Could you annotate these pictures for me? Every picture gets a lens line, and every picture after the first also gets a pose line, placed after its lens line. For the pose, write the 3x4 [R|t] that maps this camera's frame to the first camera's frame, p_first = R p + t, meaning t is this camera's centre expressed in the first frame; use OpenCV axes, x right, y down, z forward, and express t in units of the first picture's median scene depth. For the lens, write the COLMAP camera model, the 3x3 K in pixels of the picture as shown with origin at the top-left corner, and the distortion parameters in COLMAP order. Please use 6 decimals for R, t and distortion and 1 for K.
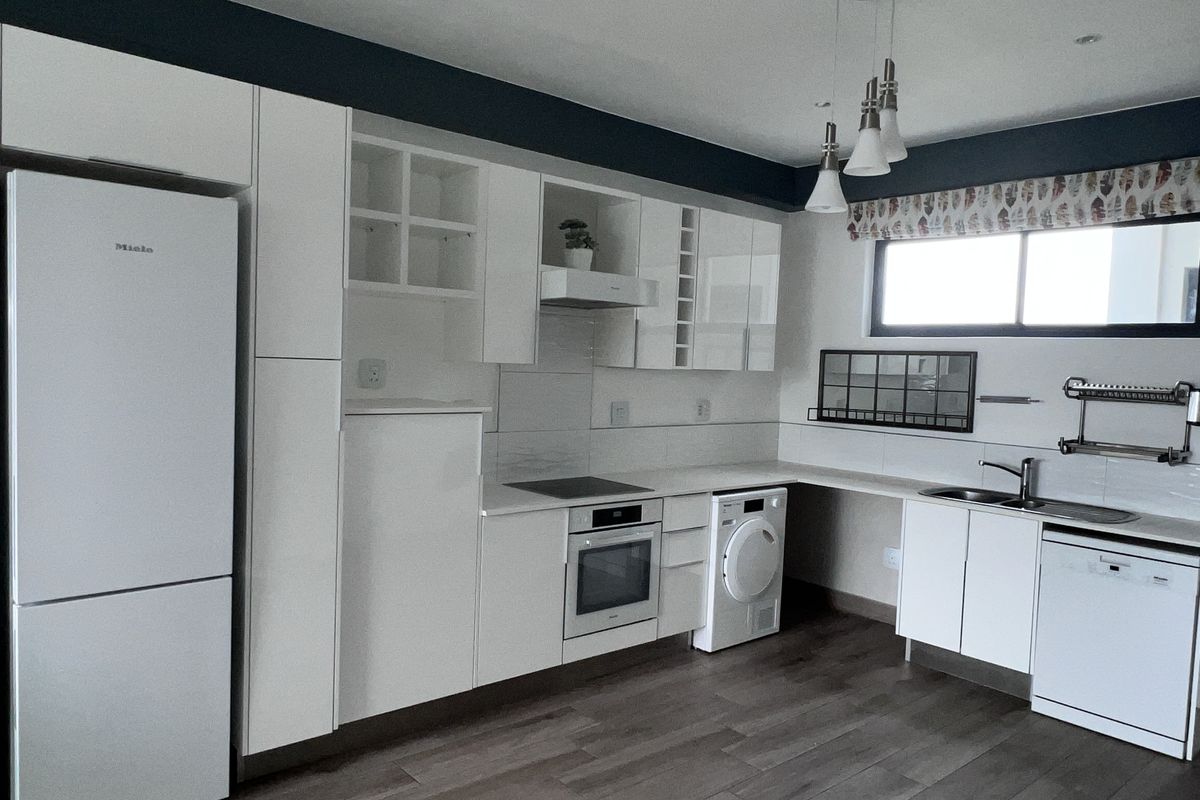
lens RADIAL K [[840.6, 0, 596.2], [0, 840.6, 412.2], [0, 0, 1]] dist [-0.000805, -0.004254]
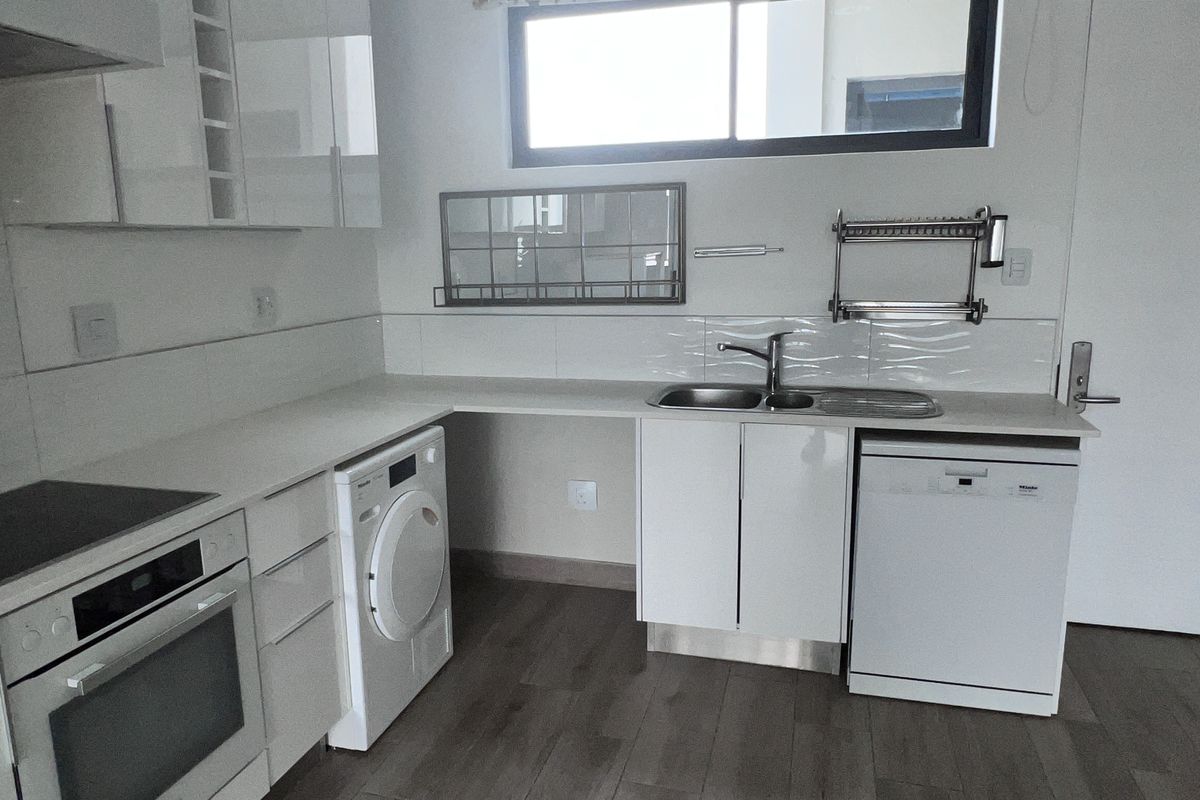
lens RADIAL K [[840.6, 0, 596.2], [0, 840.6, 412.2], [0, 0, 1]] dist [-0.000805, -0.004254]
pose [[0.829621, -0.159033, 0.535198, 0.002423], [0.082328, 0.982942, 0.164460, -0.007657], [-0.552223, -0.092377, 0.828563, 0.476195]]
